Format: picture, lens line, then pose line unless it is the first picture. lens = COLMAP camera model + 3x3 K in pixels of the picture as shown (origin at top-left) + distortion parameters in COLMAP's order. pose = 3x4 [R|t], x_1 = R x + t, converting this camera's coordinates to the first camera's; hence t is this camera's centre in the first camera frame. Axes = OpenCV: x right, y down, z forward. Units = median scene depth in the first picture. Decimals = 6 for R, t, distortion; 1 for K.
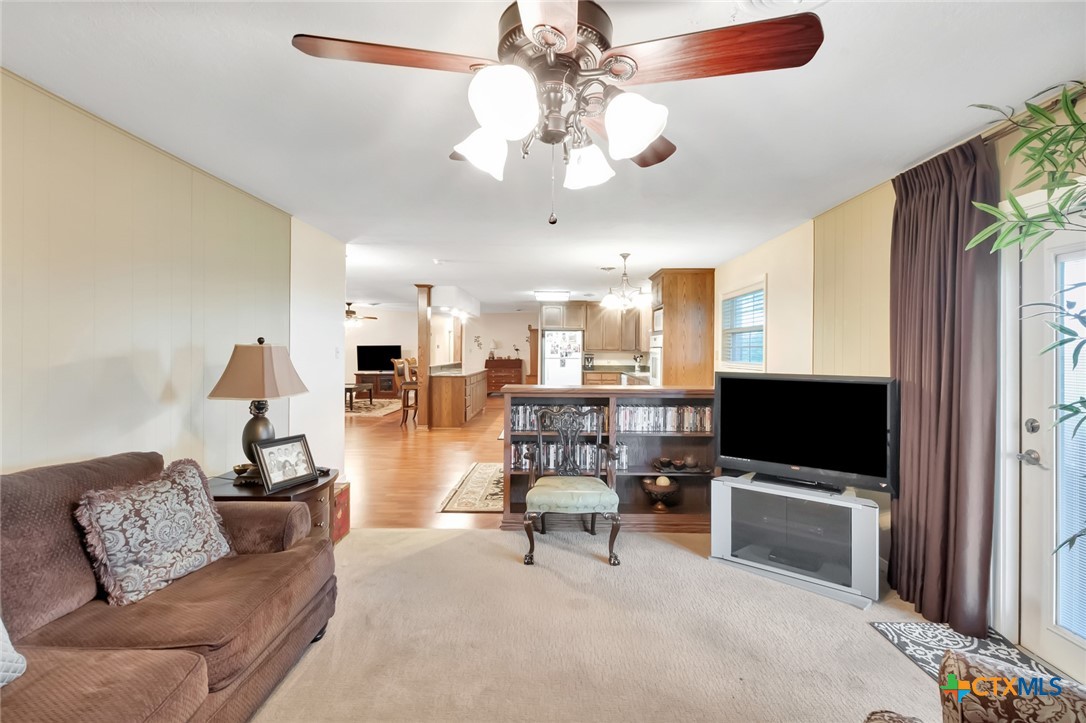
lens RADIAL K [[475.0, 0, 543.0], [0, 475.0, 361.5], [0, 0, 1]] dist [-0.000564, 0.000089]
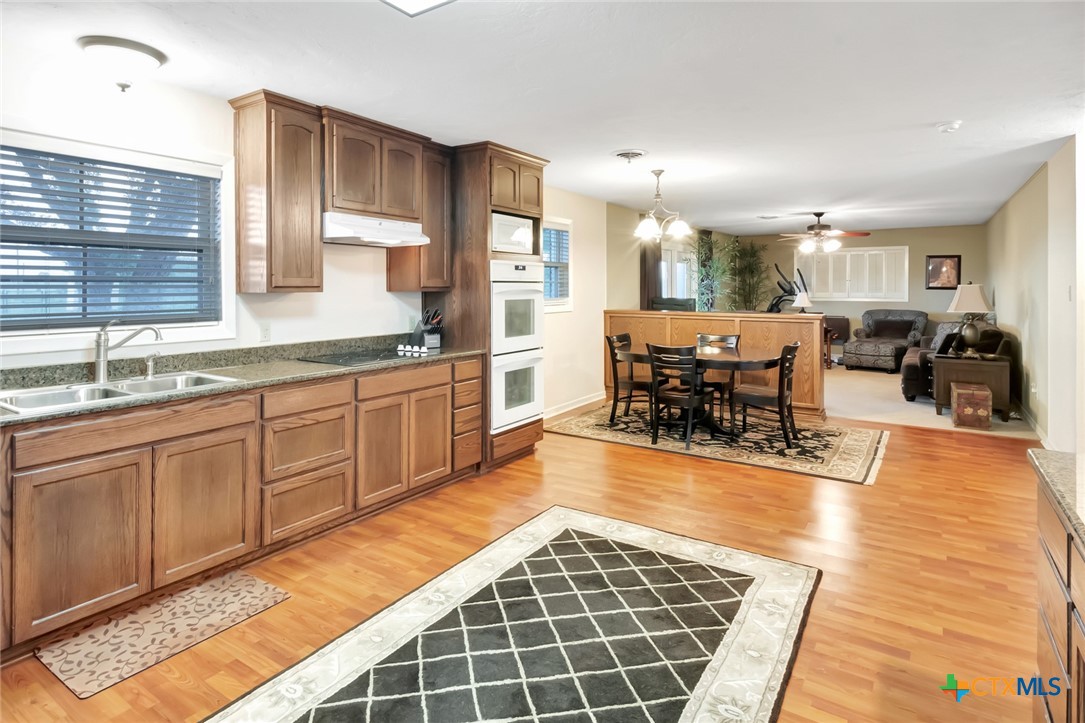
lens RADIAL K [[573.2, 0, 546.5], [0, 573.2, 287.4], [0, 0, 1]] dist [0.001799, 0.000626]
pose [[-0.846989, -0.009218, 0.531530, -0.098226], [0.006889, 0.999575, 0.028314, -0.026641], [-0.531565, 0.027643, -0.846566, 0.985670]]
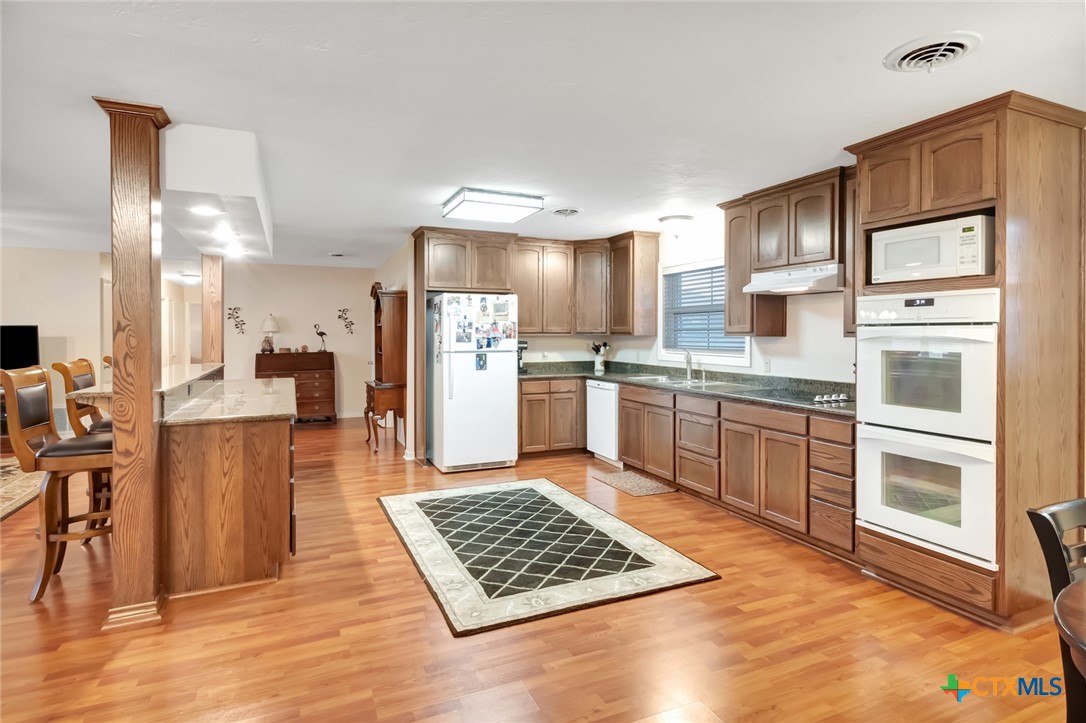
lens RADIAL K [[564.5, 0, 545.6], [0, 564.5, 333.0], [0, 0, 1]] dist [0.003315, 0.000619]
pose [[0.904946, -0.006654, 0.425474, -0.134295], [0.017074, 0.999640, -0.020681, -0.011851], [-0.425183, 0.025980, 0.904734, 0.452348]]
